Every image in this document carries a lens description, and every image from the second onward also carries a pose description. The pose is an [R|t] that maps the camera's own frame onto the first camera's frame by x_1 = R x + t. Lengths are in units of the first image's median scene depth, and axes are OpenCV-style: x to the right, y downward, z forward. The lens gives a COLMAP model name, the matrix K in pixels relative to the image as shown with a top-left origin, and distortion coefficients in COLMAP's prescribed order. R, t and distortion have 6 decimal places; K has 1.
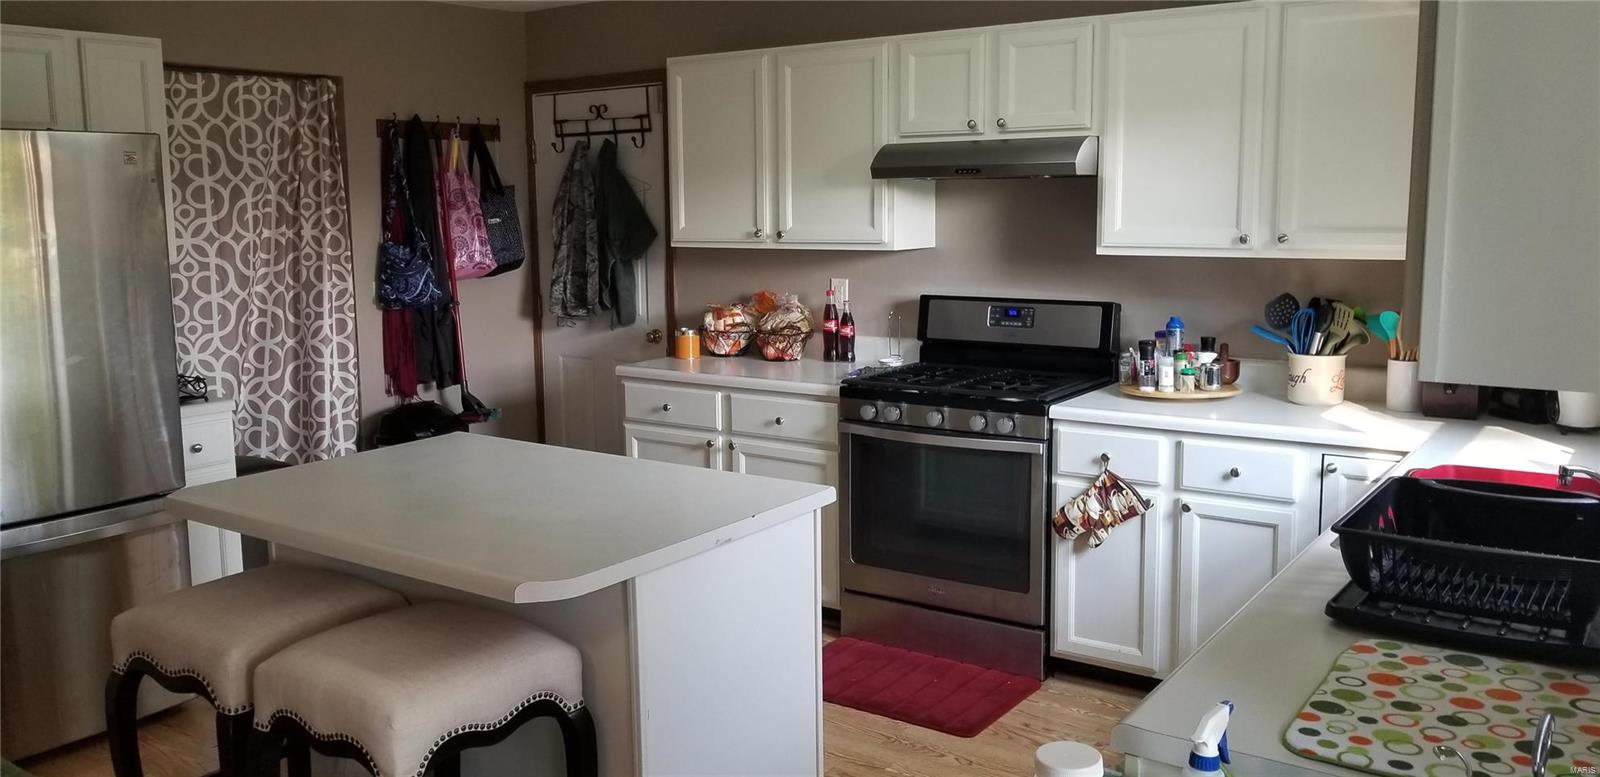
lens RADIAL K [[1253.1, 0, 752.6], [0, 1253.1, 362.6], [0, 0, 1]] dist [0.007718, -0.031616]
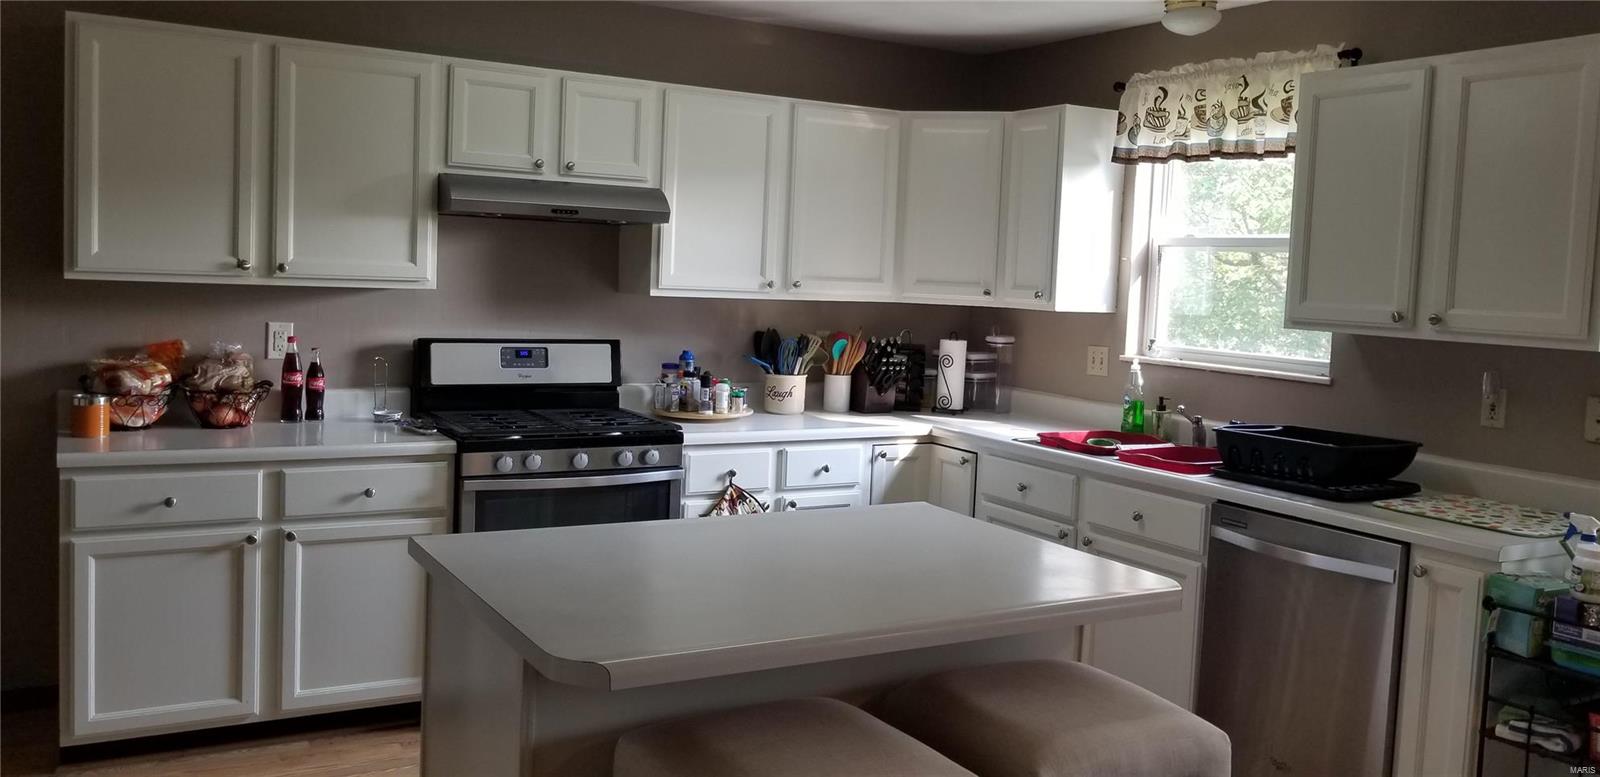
lens RADIAL K [[1253.1, 0, 794.7], [0, 1253.1, 377.0], [0, 0, 1]] dist [0.007718, -0.031616]
pose [[0.411242, -0.052888, 0.909991, -0.630186], [0.070853, 0.997150, 0.025933, -0.032332], [-0.908768, 0.053811, 0.413817, 0.402293]]
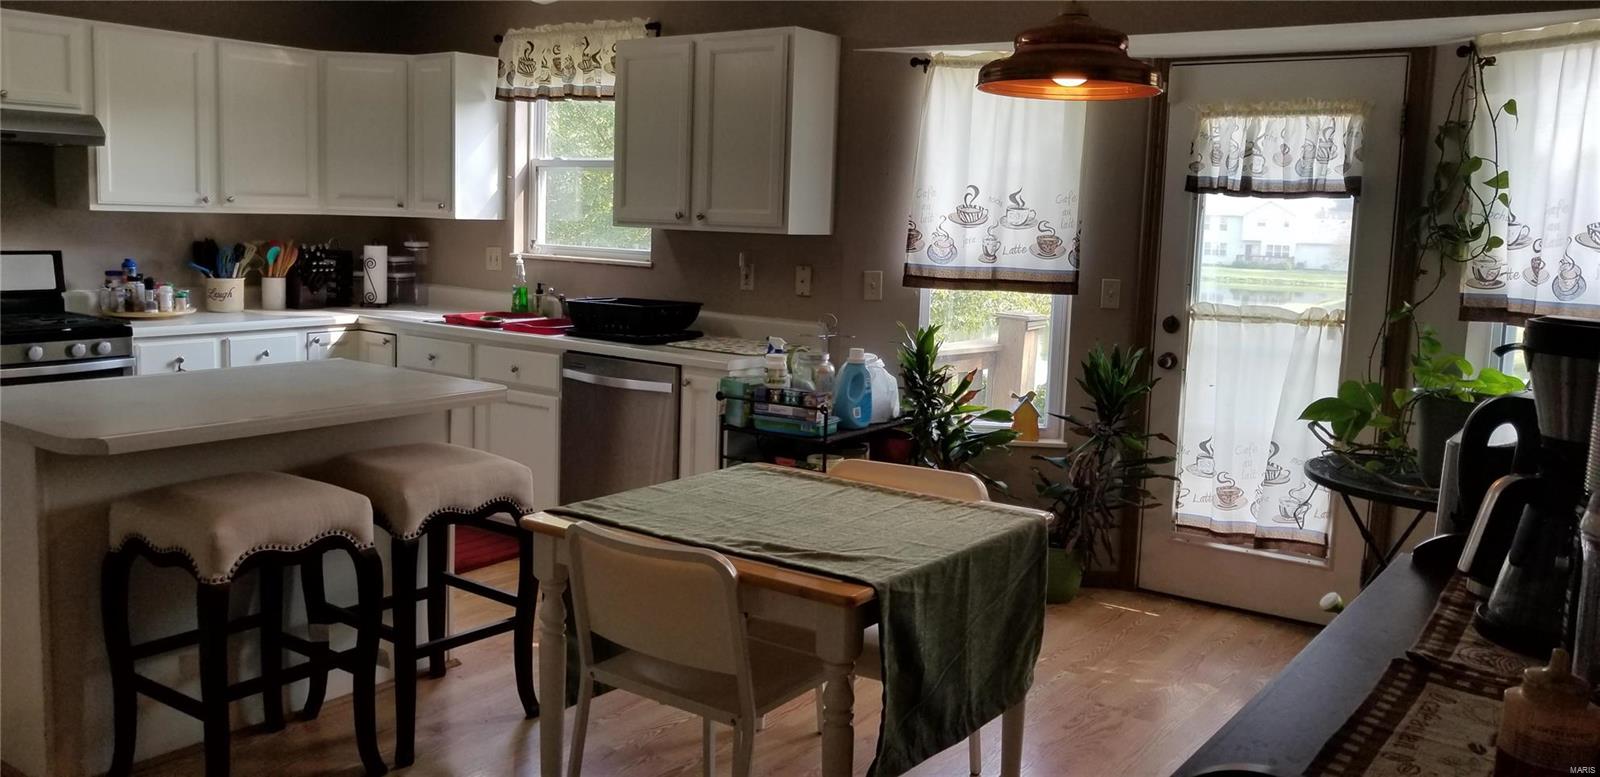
lens RADIAL K [[1253.1, 0, 766.7], [0, 1253.1, 366.1], [0, 0, 1]] dist [0.007718, -0.031616]
pose [[0.025776, -0.114630, 0.993074, -0.898752], [0.094723, 0.989214, 0.111726, -0.007612], [-0.995170, 0.091187, 0.036356, 0.275743]]
